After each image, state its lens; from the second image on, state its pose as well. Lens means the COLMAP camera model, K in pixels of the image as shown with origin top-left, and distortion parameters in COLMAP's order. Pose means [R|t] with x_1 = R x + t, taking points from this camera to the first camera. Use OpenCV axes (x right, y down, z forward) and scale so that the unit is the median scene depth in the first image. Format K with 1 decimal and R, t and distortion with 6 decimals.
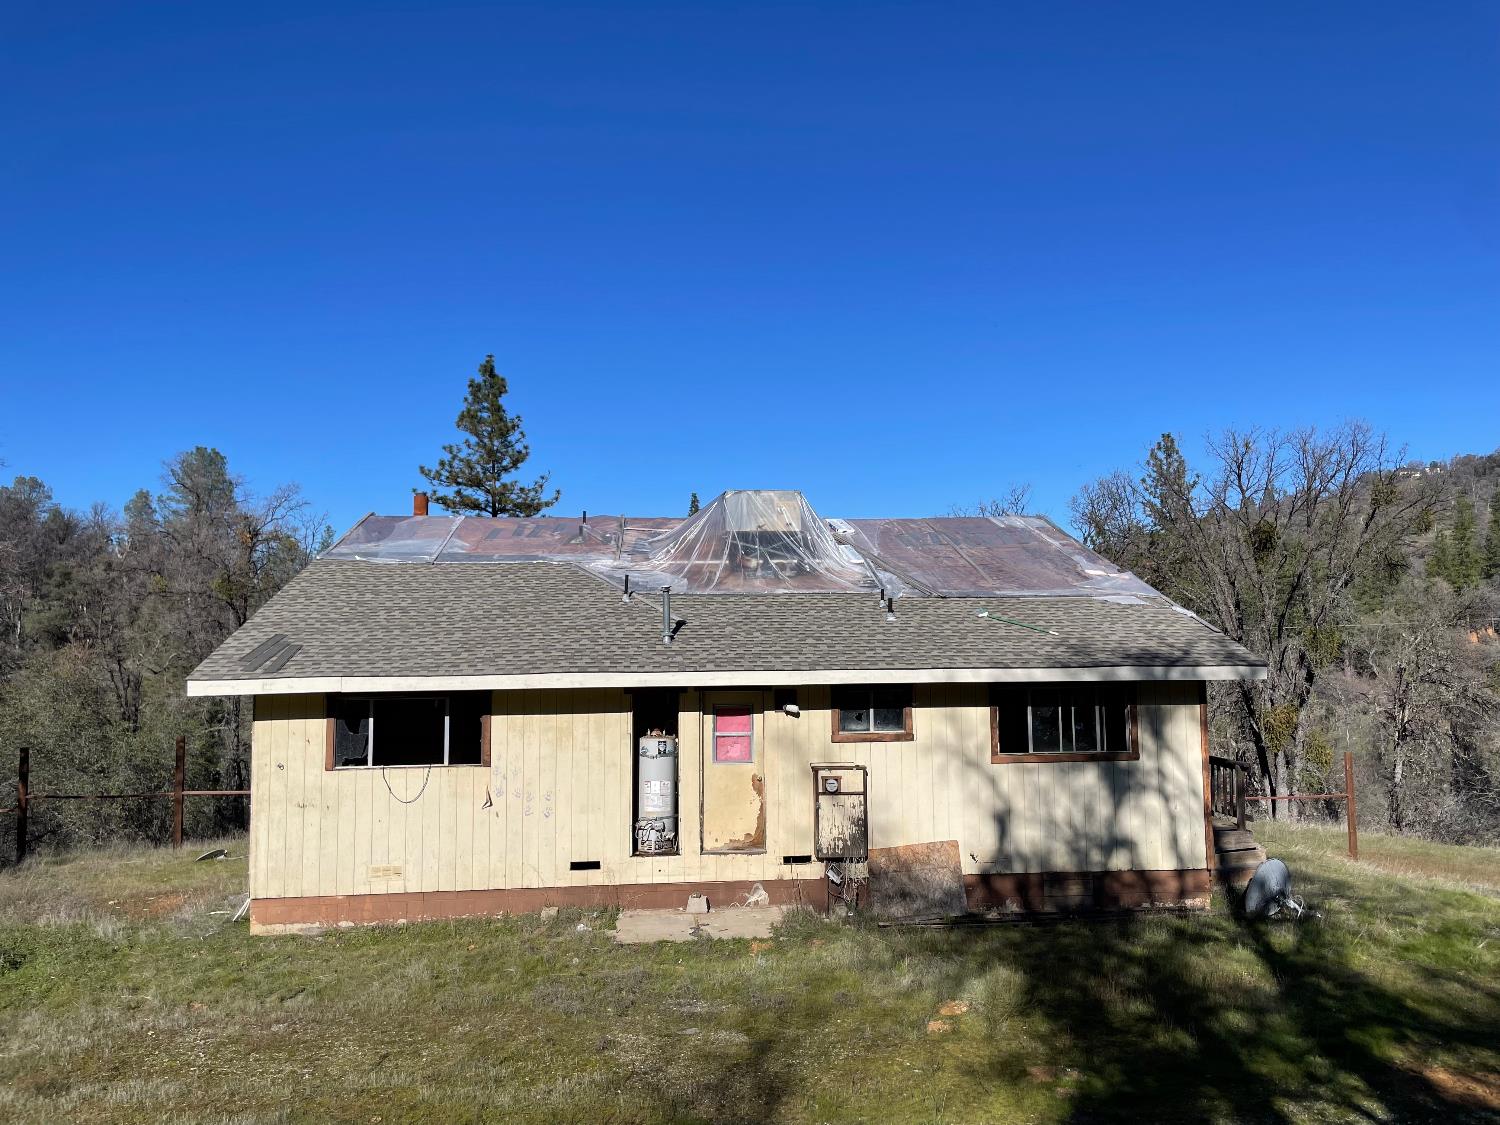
lens RADIAL K [[1147.2, 0, 742.1], [0, 1147.2, 573.4], [0, 0, 1]] dist [0.088661, -0.025935]
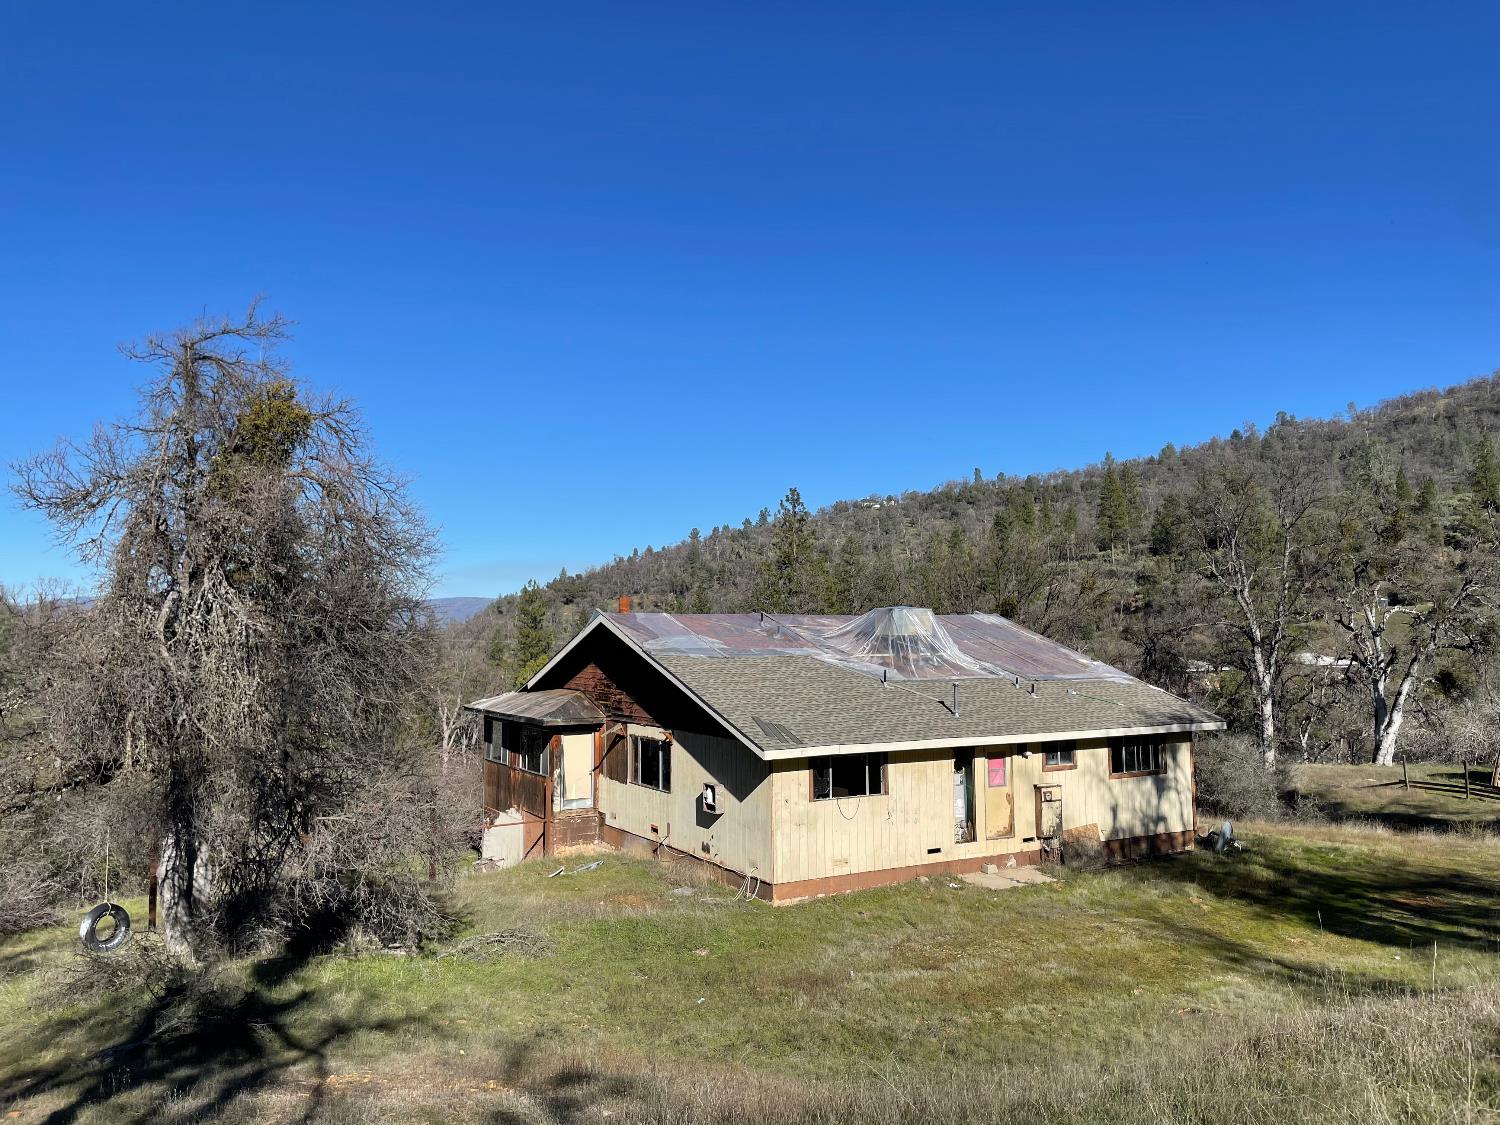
lens RADIAL K [[1147.2, 0, 757.0], [0, 1147.2, 552.4], [0, 0, 1]] dist [0.088661, -0.025935]
pose [[0.911882, 0.028271, 0.409477, -1.065707], [-0.017958, 0.999418, -0.029011, -0.131592], [-0.410059, 0.019101, 0.911859, -0.452476]]
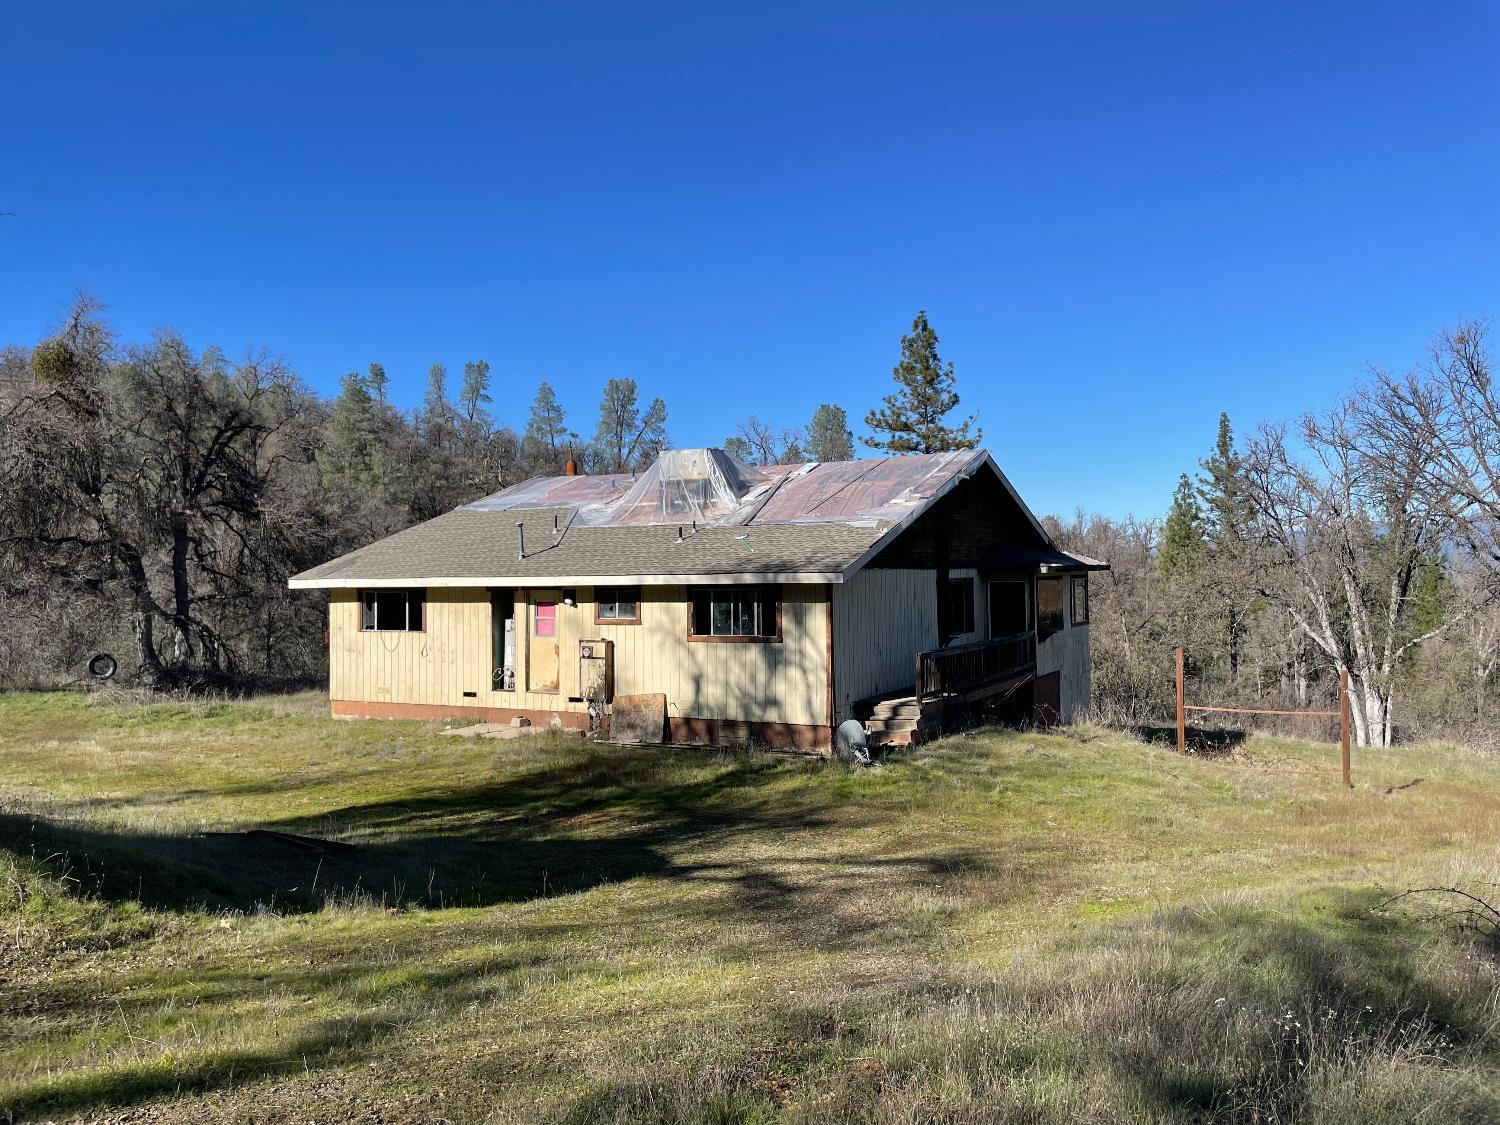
lens RADIAL K [[1147.2, 0, 752.5], [0, 1147.2, 557.6], [0, 0, 1]] dist [0.088661, -0.025935]
pose [[0.836028, -0.007933, -0.548629, 1.075104], [0.033311, 0.998785, 0.036318, 0.012542], [0.547675, -0.048638, 0.835276, -0.136660]]
